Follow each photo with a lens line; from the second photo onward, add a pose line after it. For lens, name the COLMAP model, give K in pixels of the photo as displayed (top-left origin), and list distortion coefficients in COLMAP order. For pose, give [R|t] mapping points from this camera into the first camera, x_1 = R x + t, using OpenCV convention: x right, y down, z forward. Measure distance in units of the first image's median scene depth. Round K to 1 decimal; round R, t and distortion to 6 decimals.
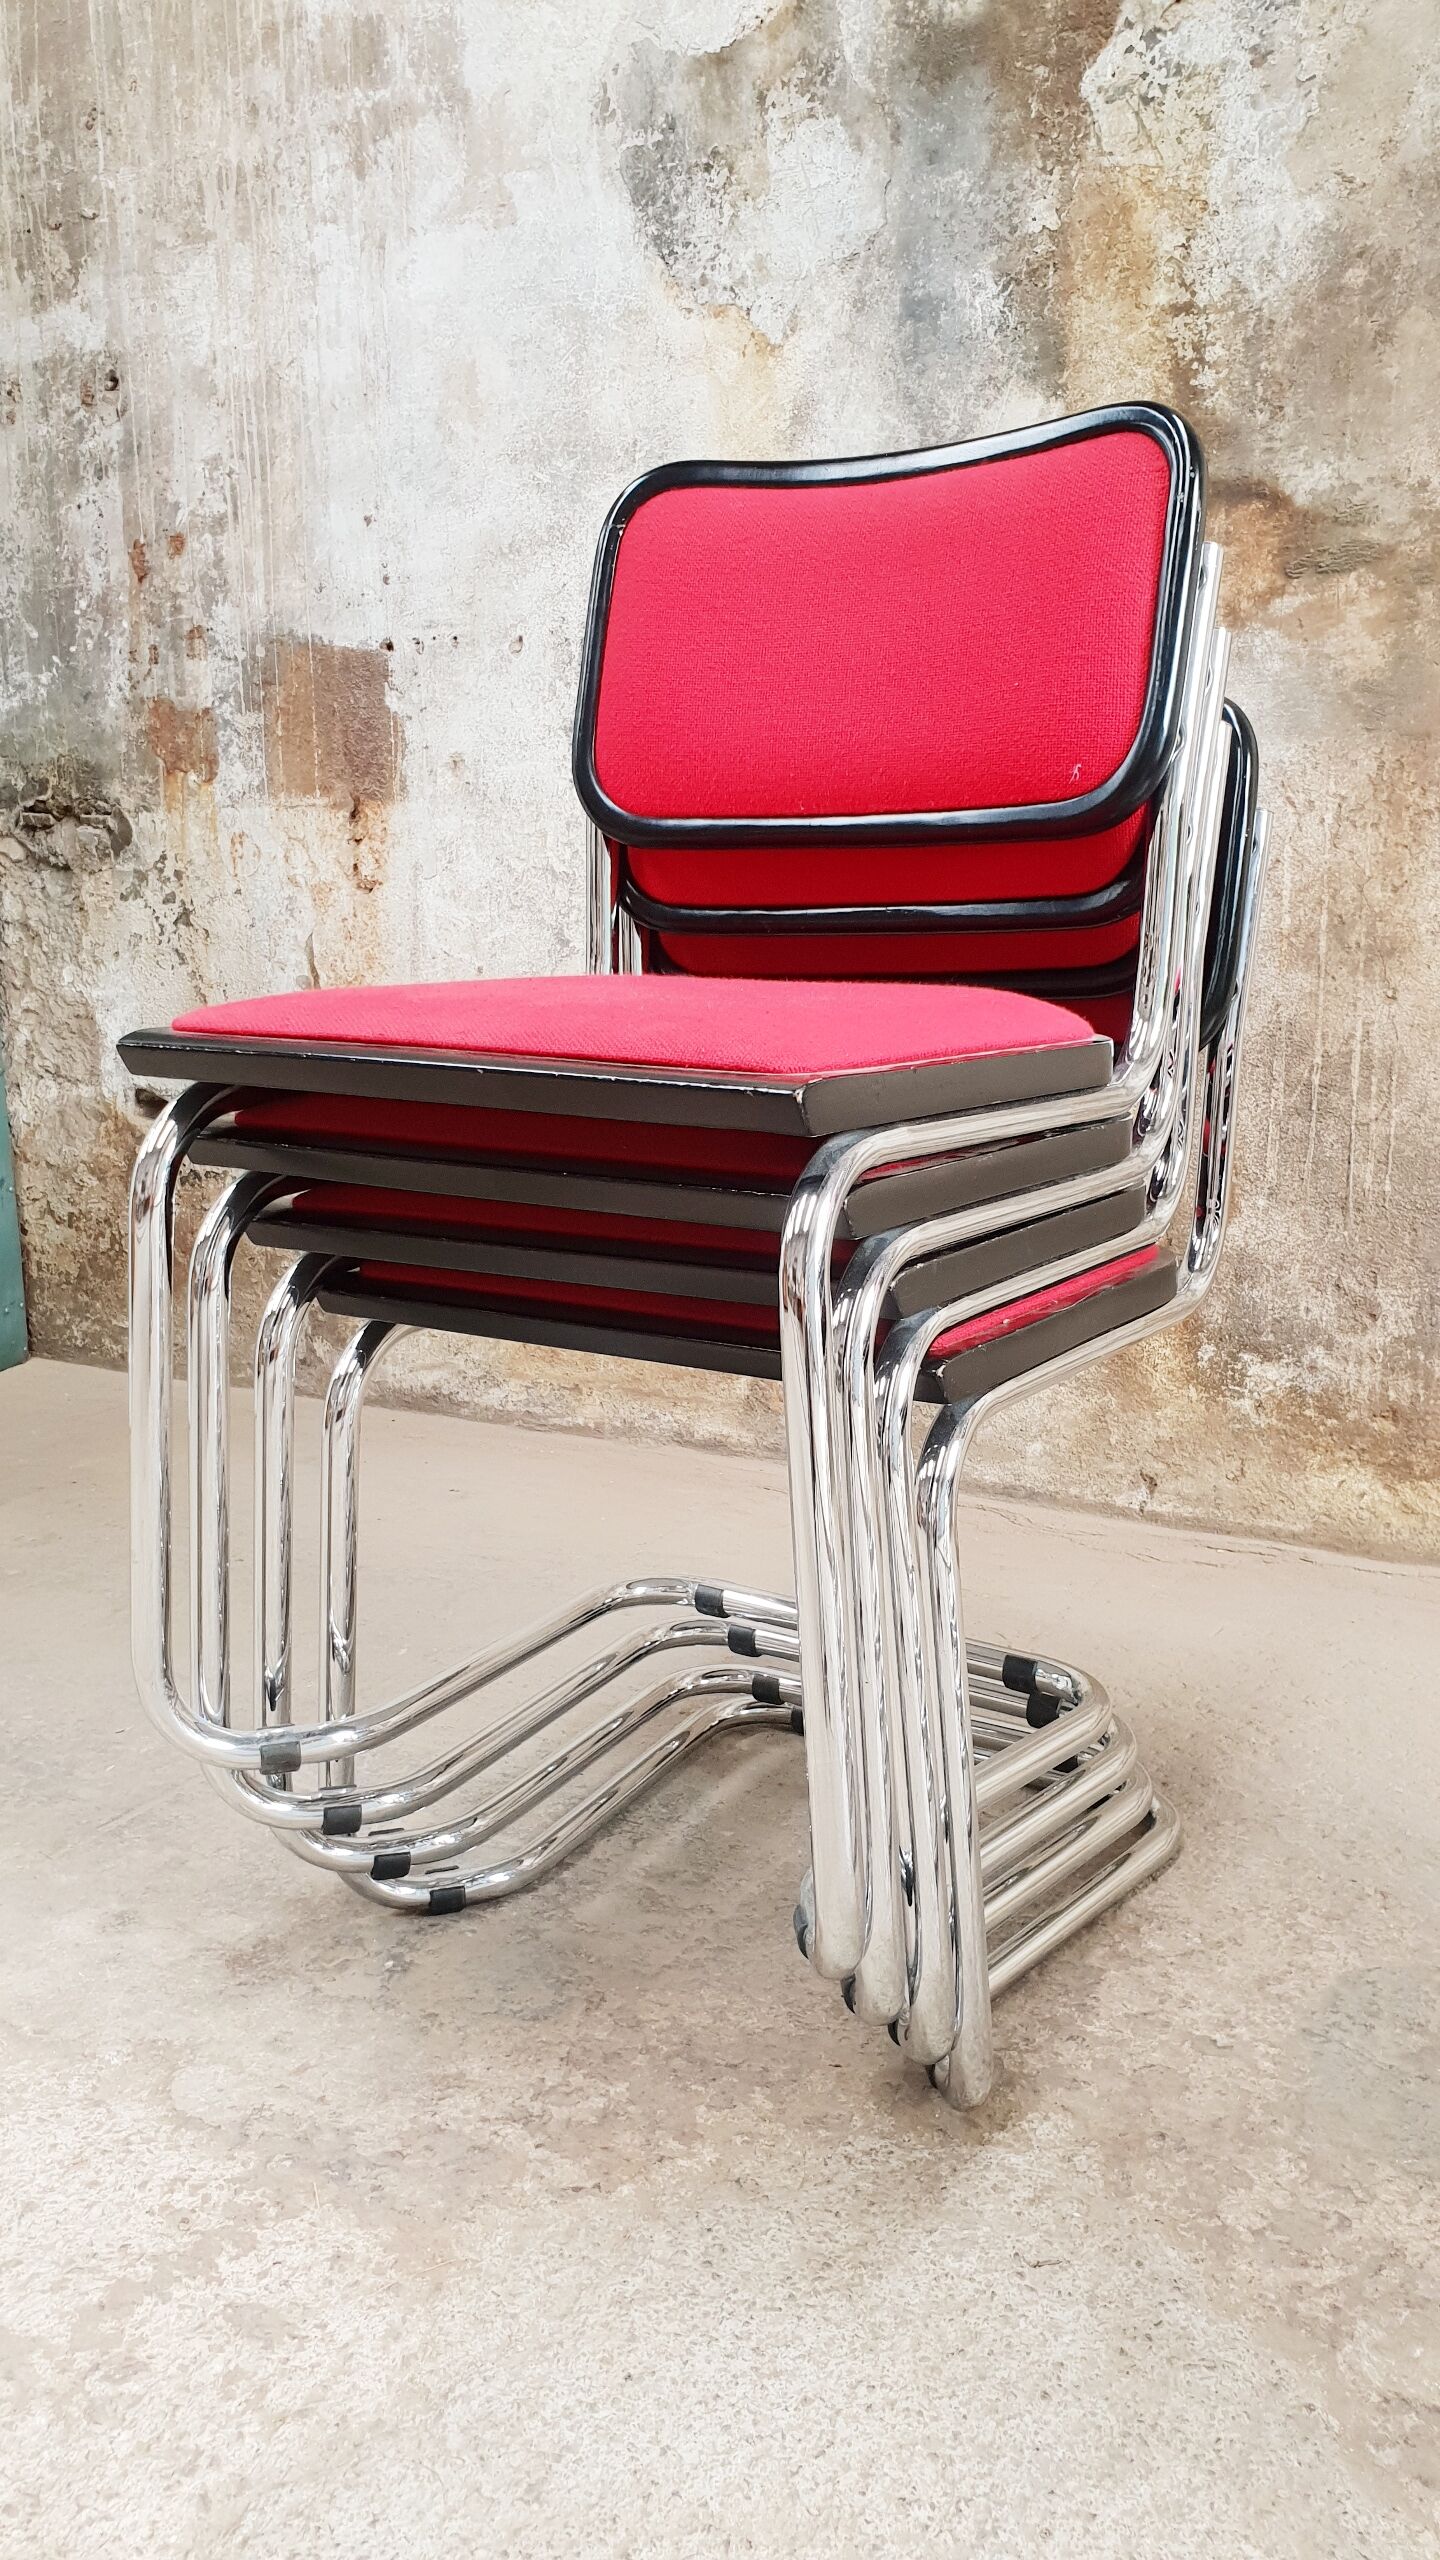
lens RADIAL K [[1995.1, 0, 762.9], [0, 1995.1, 1309.2], [0, 0, 1]] dist [-0.002691, 0.013939]
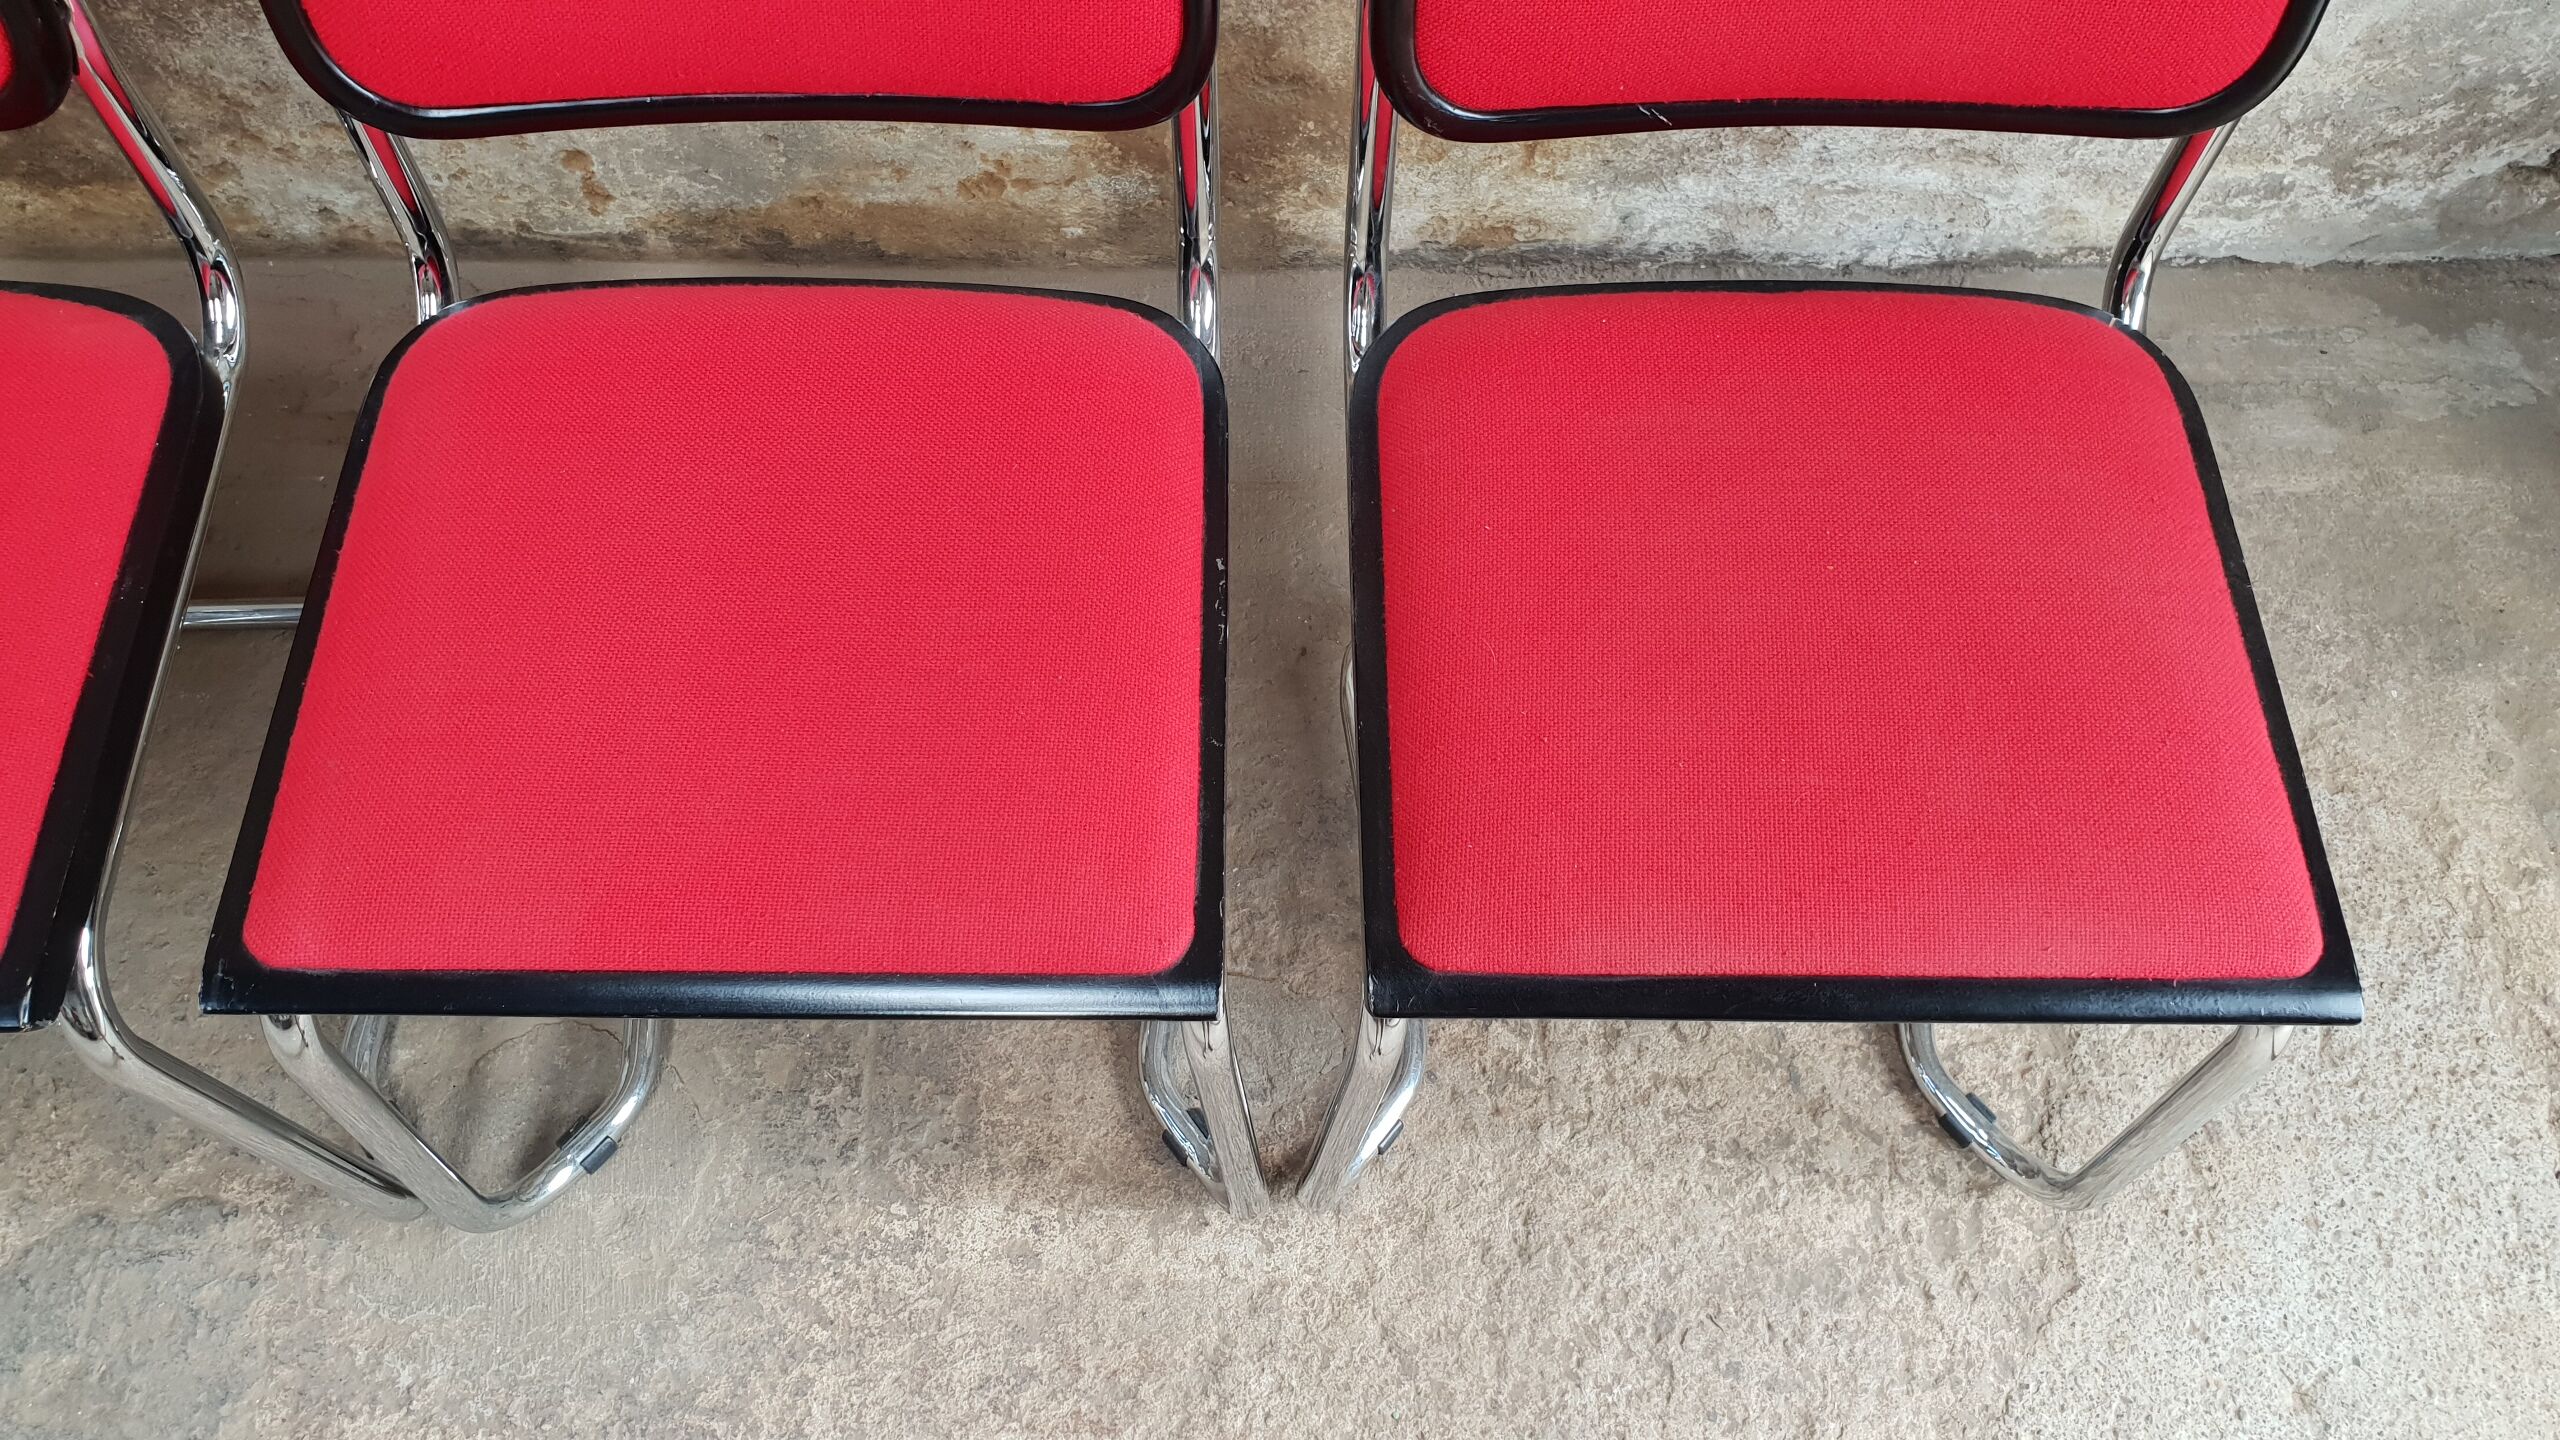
lens RADIAL K [[1995.1, 0, 1272.1], [0, 1995.1, 695.4], [0, 0, 1]] dist [-0.002691, 0.013939]
pose [[0.867714, -0.425609, 0.256766, 0.458928], [0.076376, 0.624593, 0.777206, -0.363267], [-0.491161, -0.654782, 0.574475, 0.208305]]
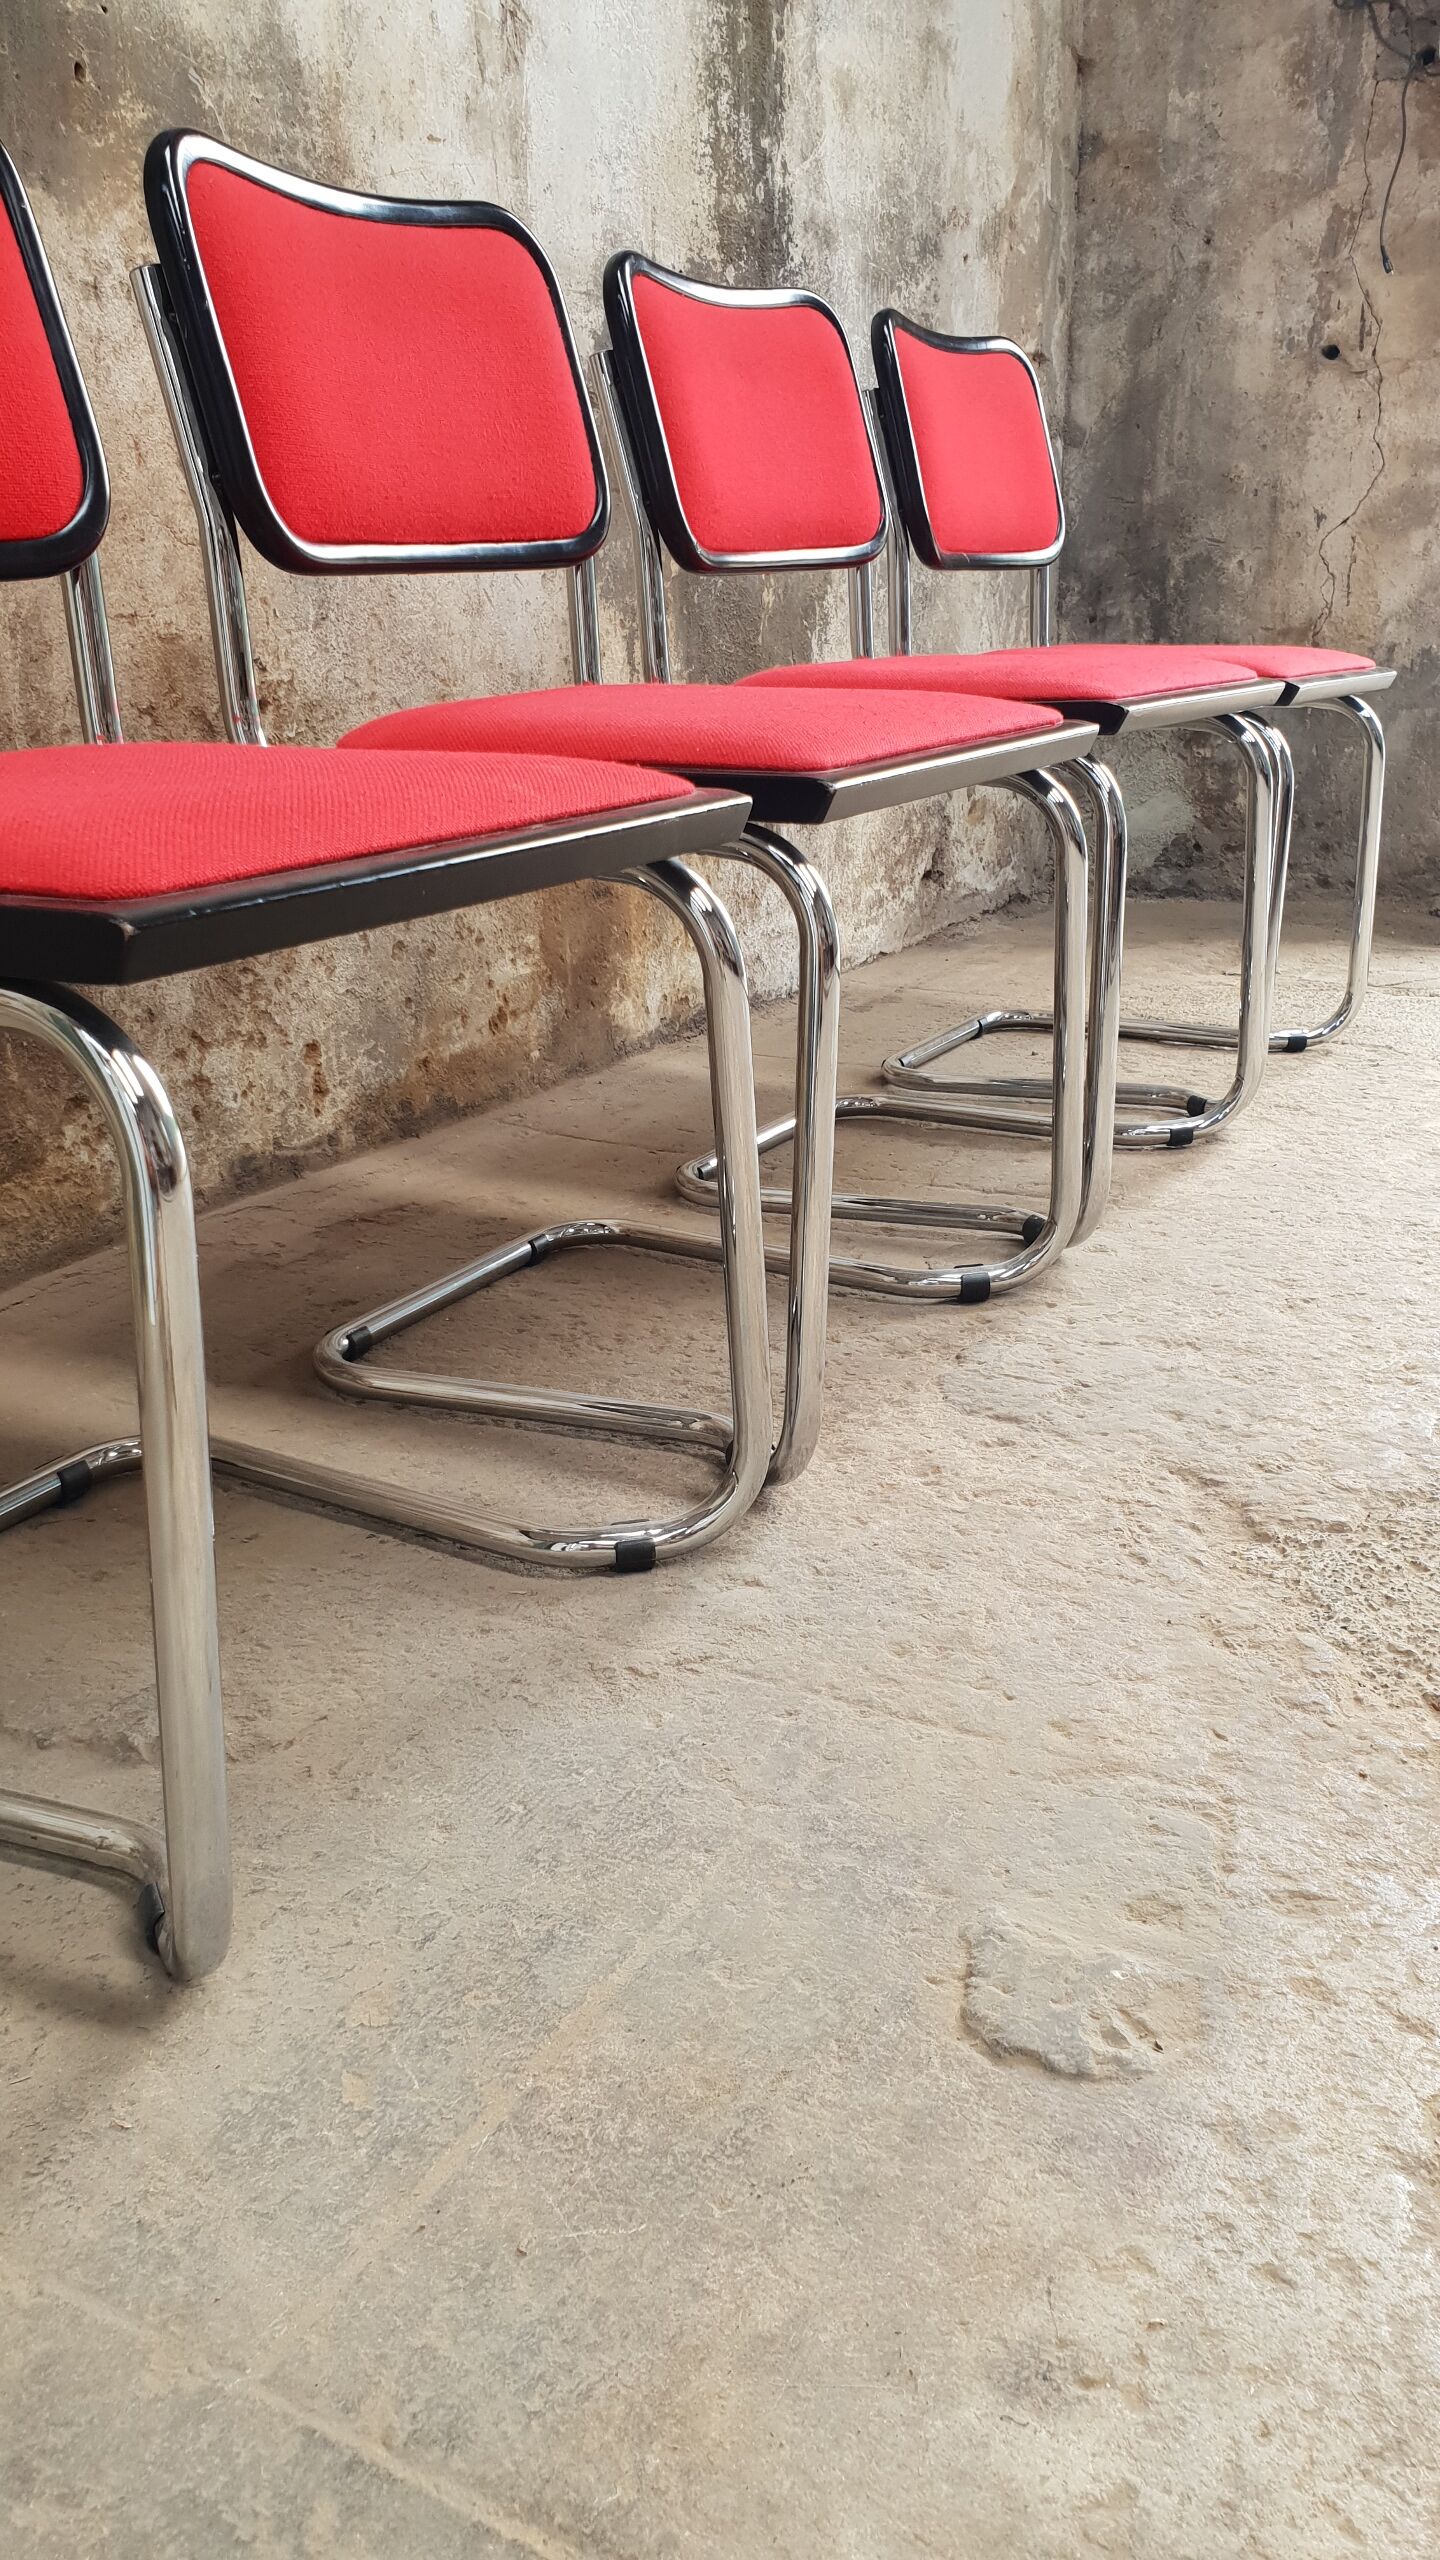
lens RADIAL K [[1995.1, 0, 728.0], [0, 1995.1, 1302.2], [0, 0, 1]] dist [-0.002691, 0.013939]
pose [[-0.000653, -0.330253, 0.943892, -0.469754], [0.222877, 0.920102, 0.322084, -0.068752], [-0.974846, 0.210582, 0.073005, 0.678559]]
